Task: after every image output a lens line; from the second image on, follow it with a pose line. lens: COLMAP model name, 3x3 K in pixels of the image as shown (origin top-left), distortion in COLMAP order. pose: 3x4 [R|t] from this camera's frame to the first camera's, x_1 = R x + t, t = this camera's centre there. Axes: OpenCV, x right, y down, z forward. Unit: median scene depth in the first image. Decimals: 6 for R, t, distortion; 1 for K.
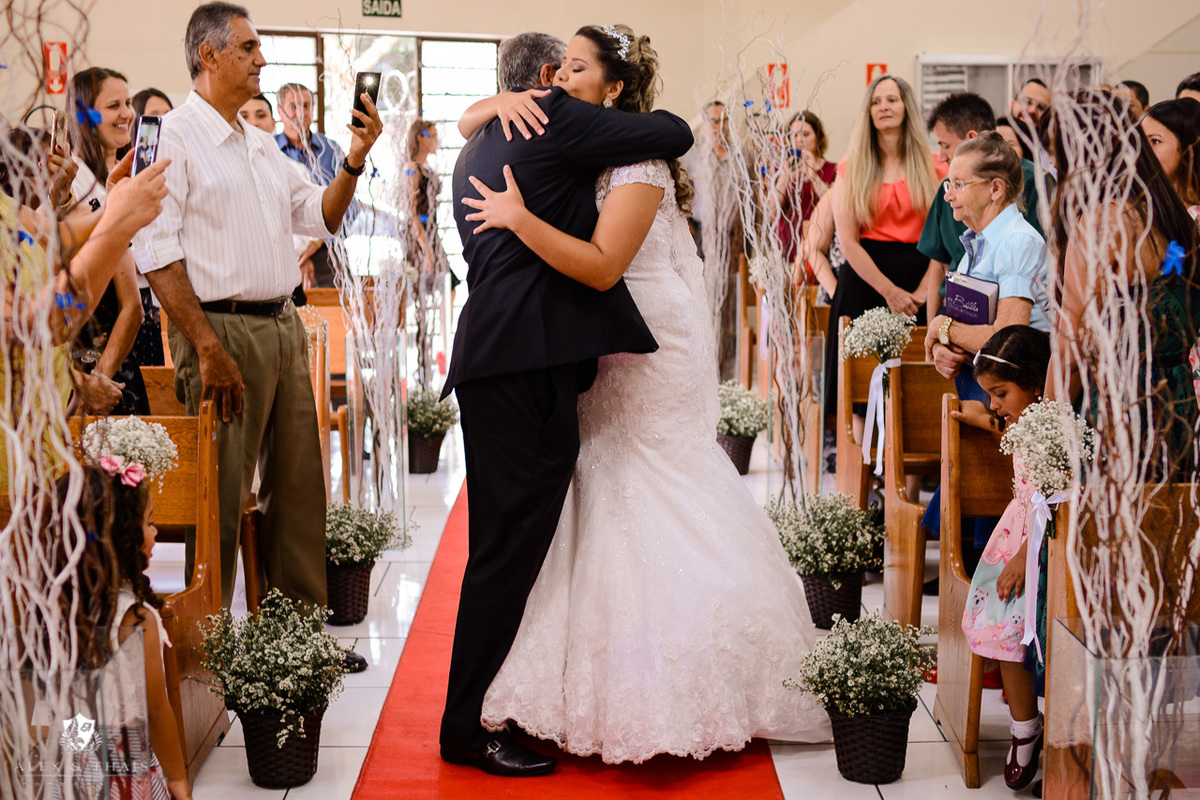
lens RADIAL K [[1597.4, 0, 600.0], [0, 1597.4, 400.0], [0, 0, 1]] dist [-0.140343, 0.066238]
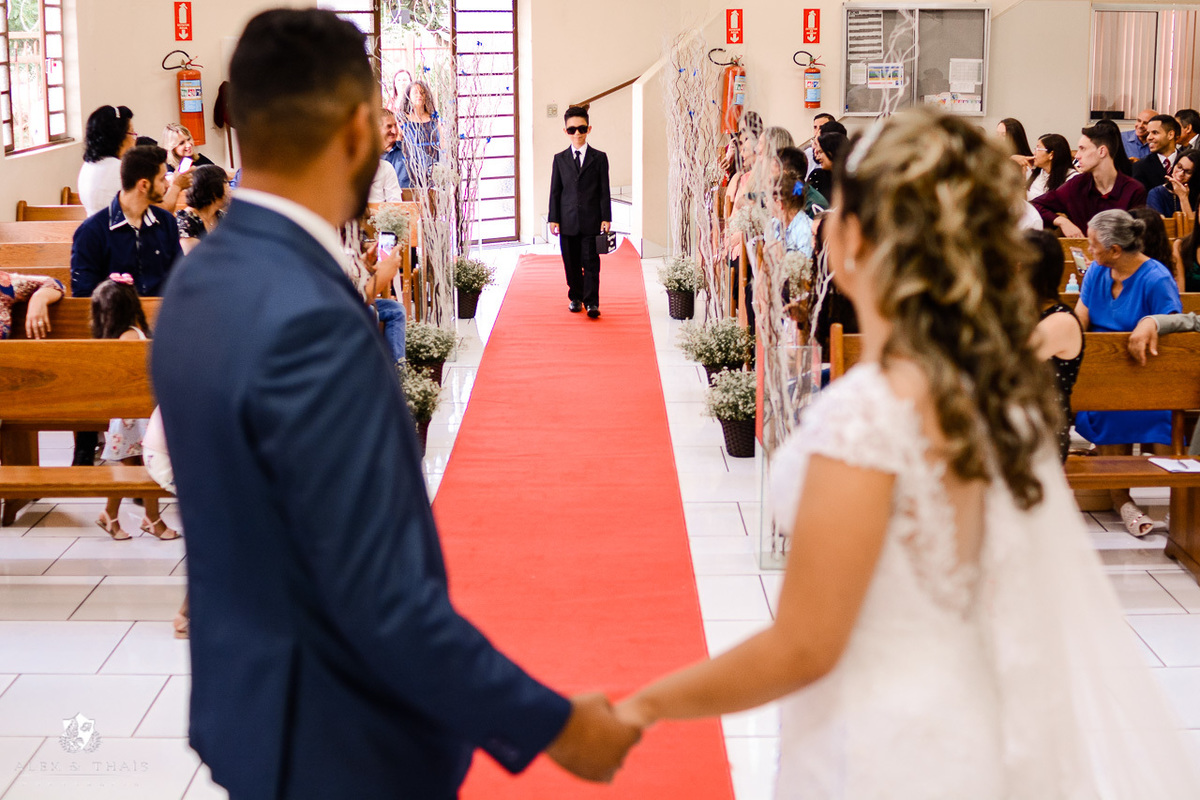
lens RADIAL K [[1597.4, 0, 600.0], [0, 1597.4, 400.0], [0, 0, 1]] dist [-0.140343, 0.066238]
pose [[0.999969, 0.000042, -0.007847, 0.031377], [0.000502, 0.997596, 0.069291, 0.030431], [0.007831, -0.069292, 0.997566, -0.656602]]
